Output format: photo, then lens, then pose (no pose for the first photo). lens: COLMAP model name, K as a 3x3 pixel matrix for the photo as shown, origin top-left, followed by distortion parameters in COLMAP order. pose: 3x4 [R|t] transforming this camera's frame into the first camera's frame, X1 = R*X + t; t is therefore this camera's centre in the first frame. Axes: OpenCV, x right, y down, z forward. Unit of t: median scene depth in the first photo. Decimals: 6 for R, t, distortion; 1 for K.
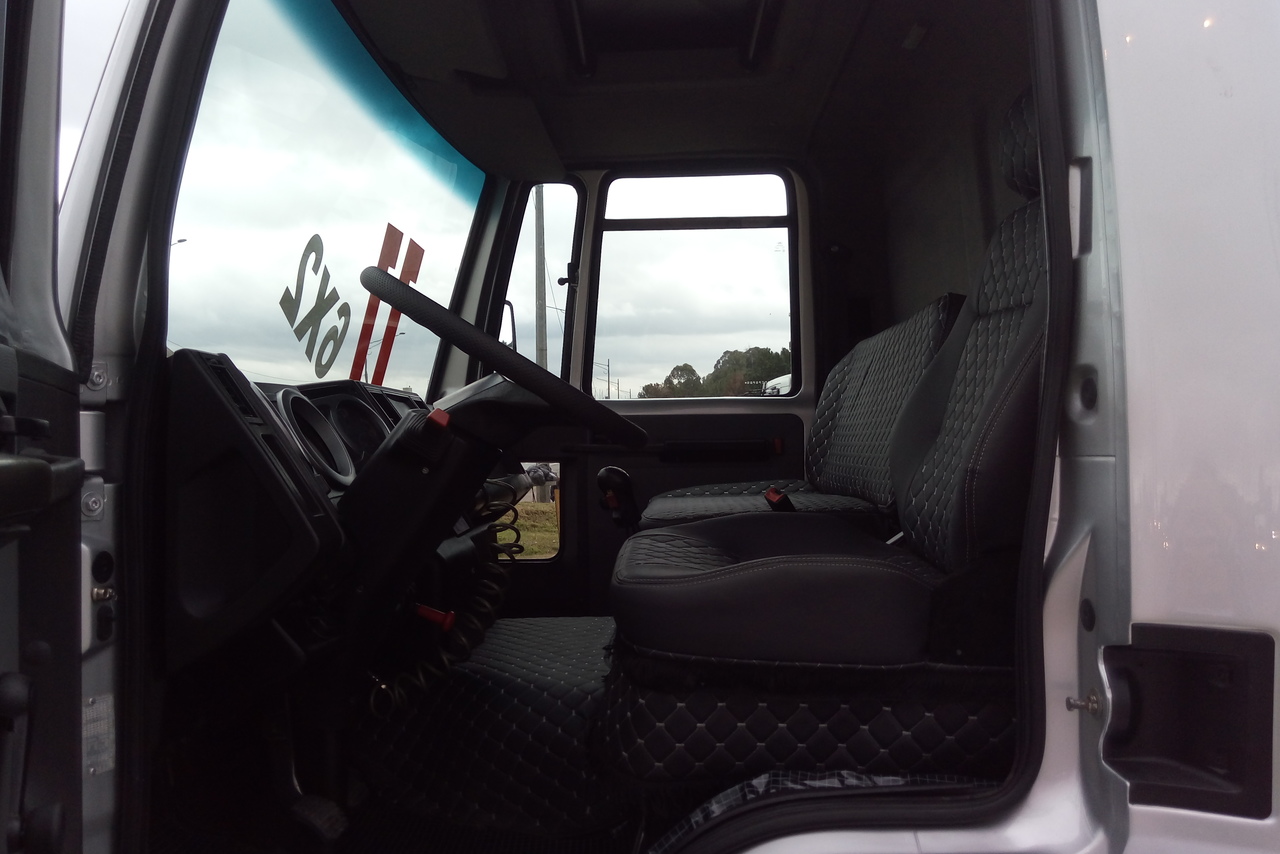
lens RADIAL K [[1108.4, 0, 640.0], [0, 1108.4, 427.0], [0, 0, 1]] dist [0.199919, -0.295791]
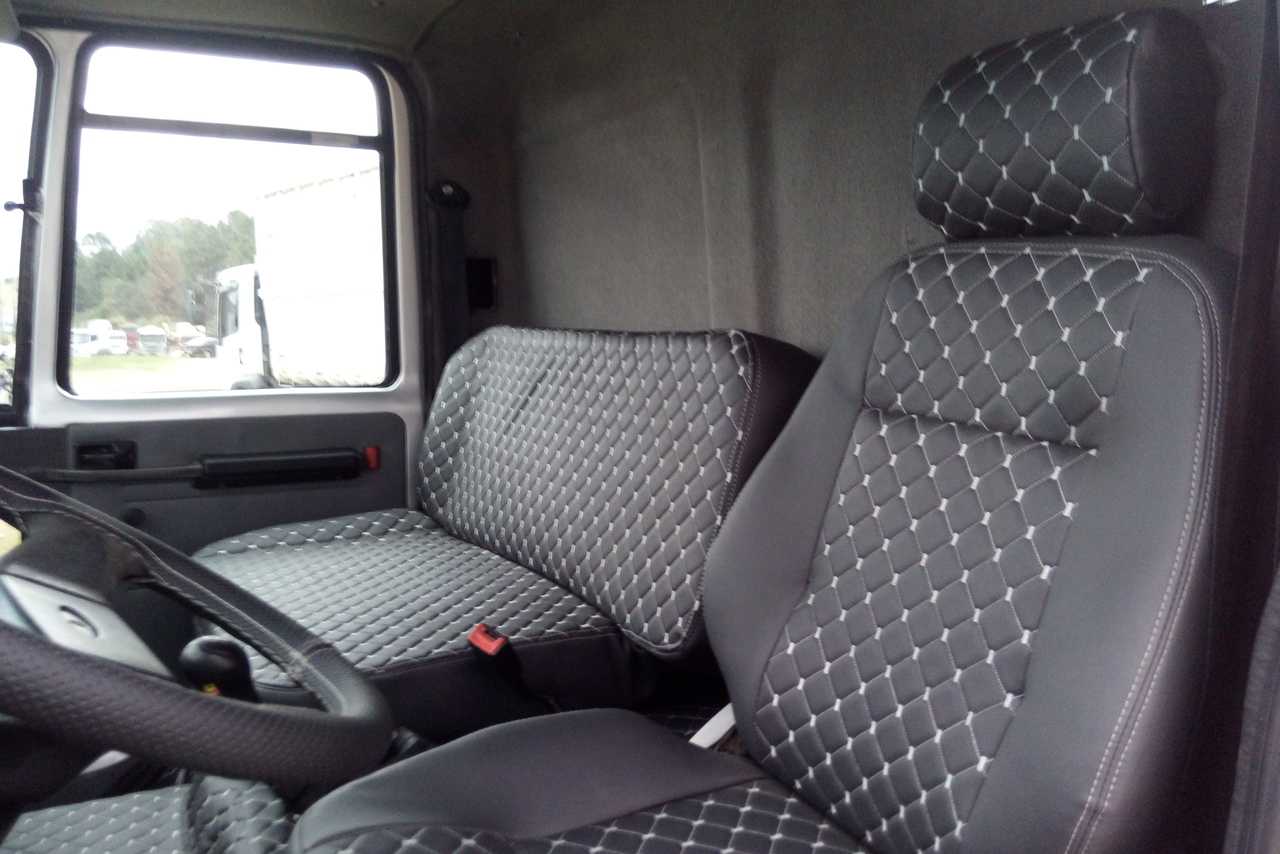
lens RADIAL K [[1108.4, 0, 640.0], [0, 1108.4, 427.0], [0, 0, 1]] dist [0.199919, -0.295791]
pose [[0.884454, -0.033444, 0.465428, -0.061452], [-0.017289, 0.994395, 0.104307, -0.082441], [-0.466307, -0.100301, 0.878918, 0.274247]]
